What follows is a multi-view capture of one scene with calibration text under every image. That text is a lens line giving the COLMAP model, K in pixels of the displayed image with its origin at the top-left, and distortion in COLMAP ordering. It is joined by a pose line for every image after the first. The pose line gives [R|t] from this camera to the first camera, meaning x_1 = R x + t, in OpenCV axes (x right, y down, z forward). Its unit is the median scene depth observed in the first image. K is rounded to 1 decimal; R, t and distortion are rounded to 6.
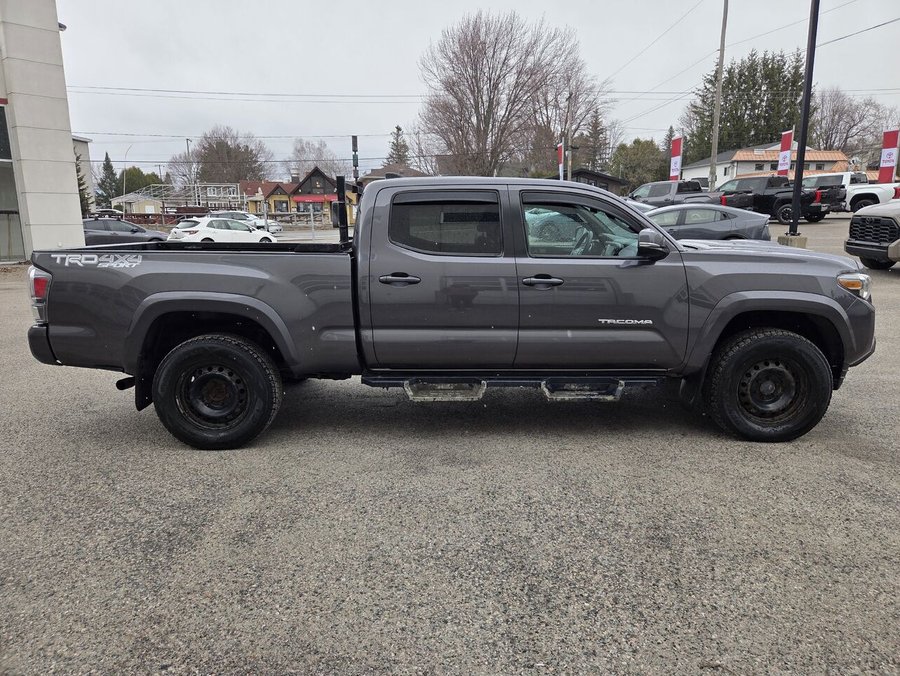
lens RADIAL K [[615.6, 0, 461.0], [0, 615.6, 340.1], [0, 0, 1]] dist [0.077130, -0.061625]
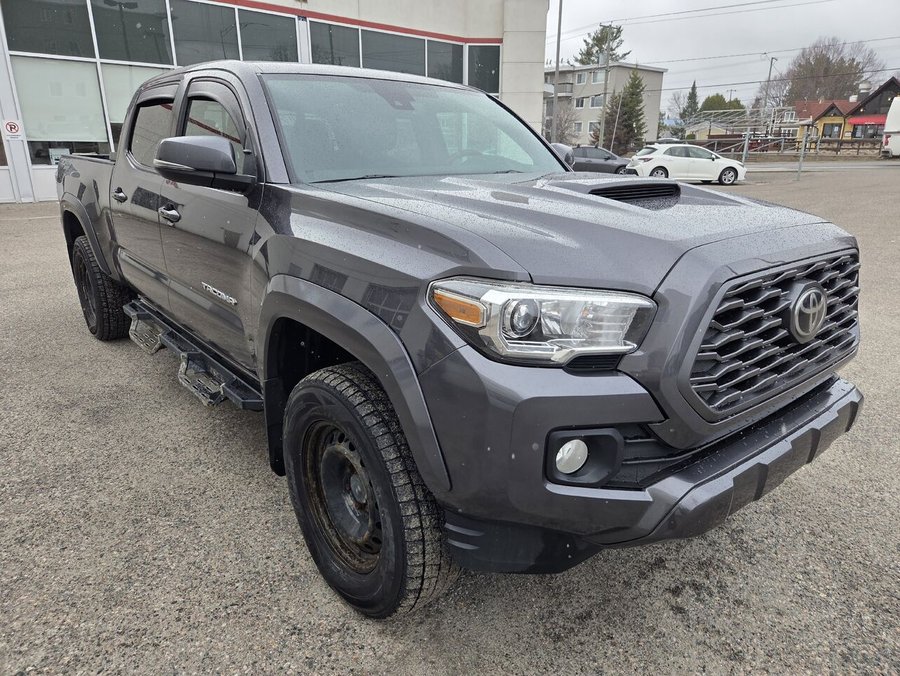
lens RADIAL K [[615.6, 0, 461.0], [0, 615.6, 340.1], [0, 0, 1]] dist [0.077130, -0.061625]
pose [[0.627847, 0.239413, -0.740601, 0.090189], [-0.160524, 0.970891, 0.177773, -0.013413], [0.761603, 0.007269, 0.648003, 0.078775]]
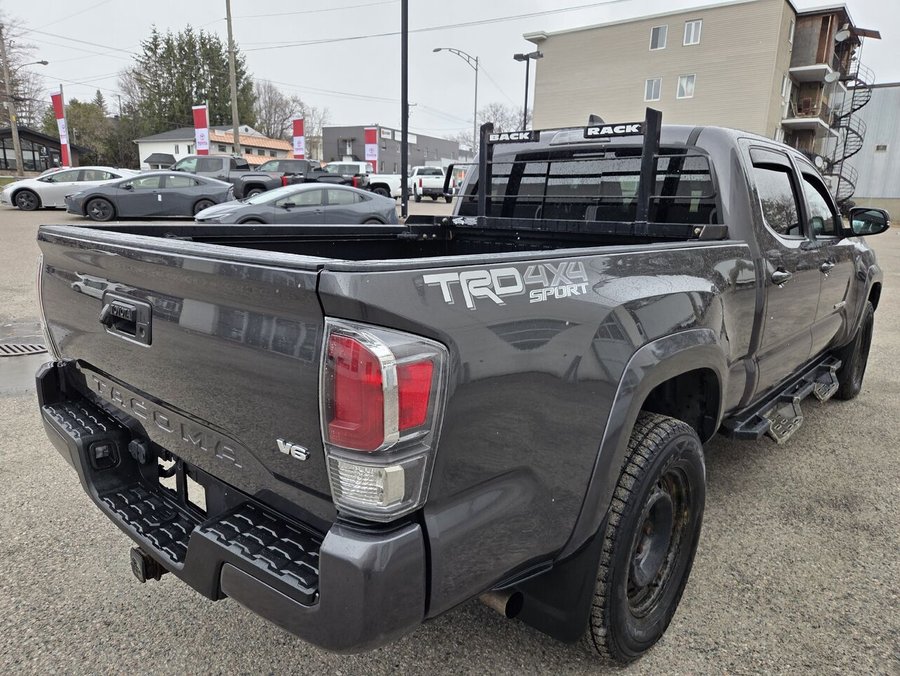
lens RADIAL K [[615.6, 0, 461.0], [0, 615.6, 340.1], [0, 0, 1]] dist [0.077130, -0.061625]
pose [[0.651355, -0.142493, 0.745274, -0.090008], [0.120412, 0.989173, 0.083888, -0.013473], [-0.749158, 0.035099, 0.661460, 0.083988]]
